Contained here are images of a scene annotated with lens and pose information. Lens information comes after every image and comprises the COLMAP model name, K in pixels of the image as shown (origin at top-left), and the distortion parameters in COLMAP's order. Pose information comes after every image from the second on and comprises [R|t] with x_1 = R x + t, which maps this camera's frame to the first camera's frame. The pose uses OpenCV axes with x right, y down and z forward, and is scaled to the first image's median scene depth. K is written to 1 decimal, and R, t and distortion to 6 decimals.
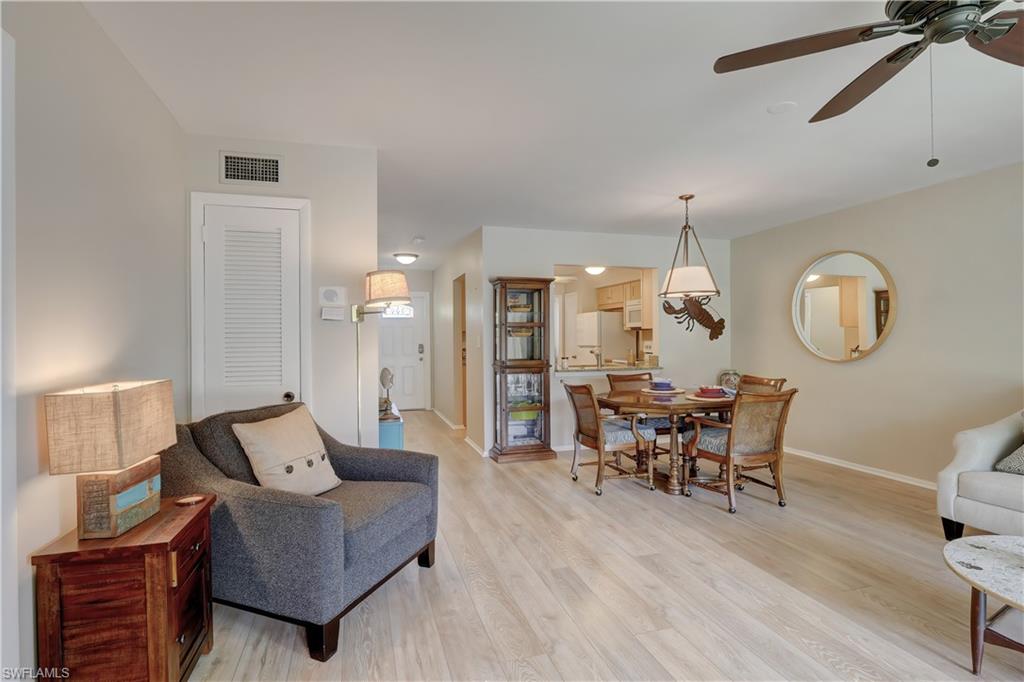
lens RADIAL K [[499.9, 0, 505.5], [0, 499.9, 339.6], [0, 0, 1]] dist [-0.001769, -0.000266]
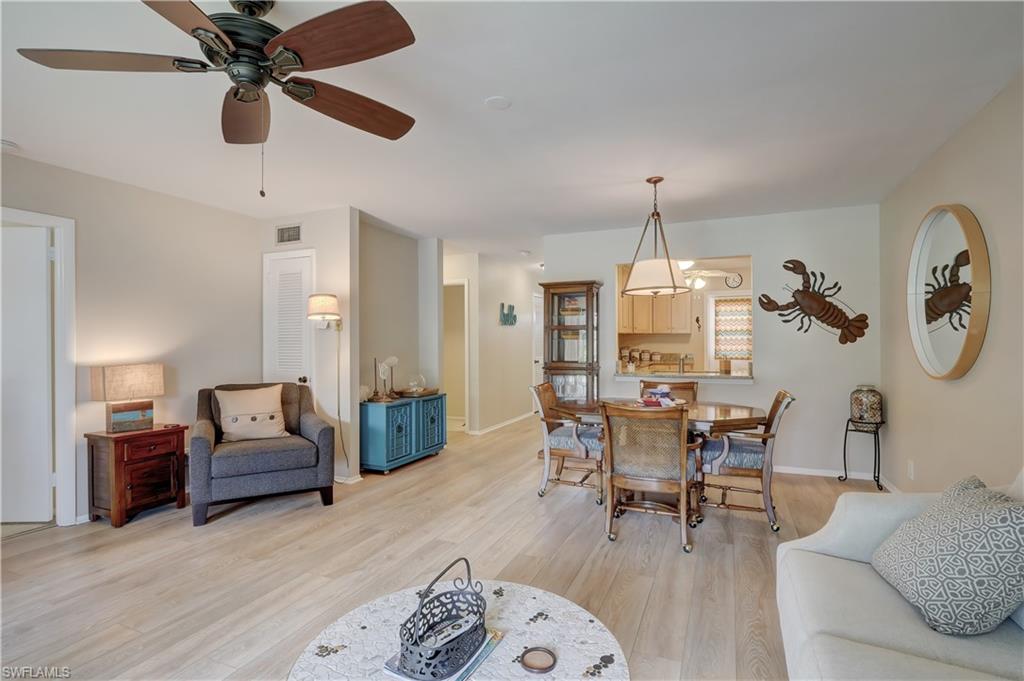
lens RADIAL K [[499.4, 0, 512.0], [0, 499.4, 340.5], [0, 0, 1]] dist [-0.009795, -0.001490]
pose [[0.762428, 0.003698, -0.647062, 0.612918], [-0.001423, 0.999991, 0.004039, -0.007225], [0.647071, -0.002158, 0.762426, 0.146584]]
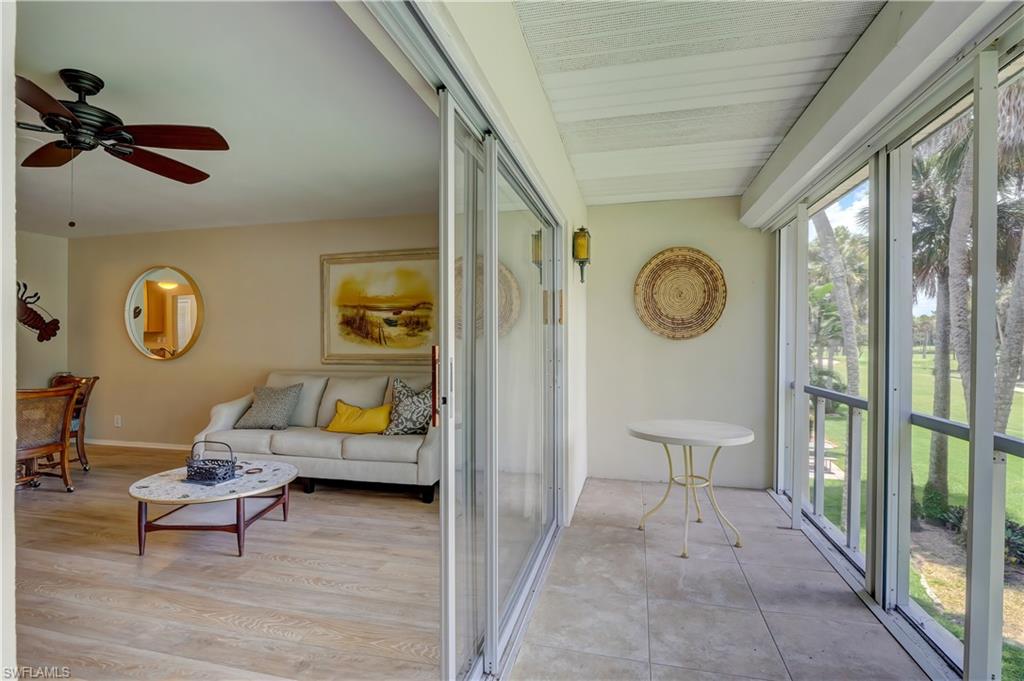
lens RADIAL K [[499.4, 0, 512.0], [0, 499.4, 340.5], [0, 0, 1]] dist [-0.009795, -0.001490]
pose [[0.507541, 0.005510, 0.861610, 0.071704], [-0.002278, 0.999985, -0.005053, 0.002012], [-0.861624, 0.000602, 0.507546, -0.283769]]
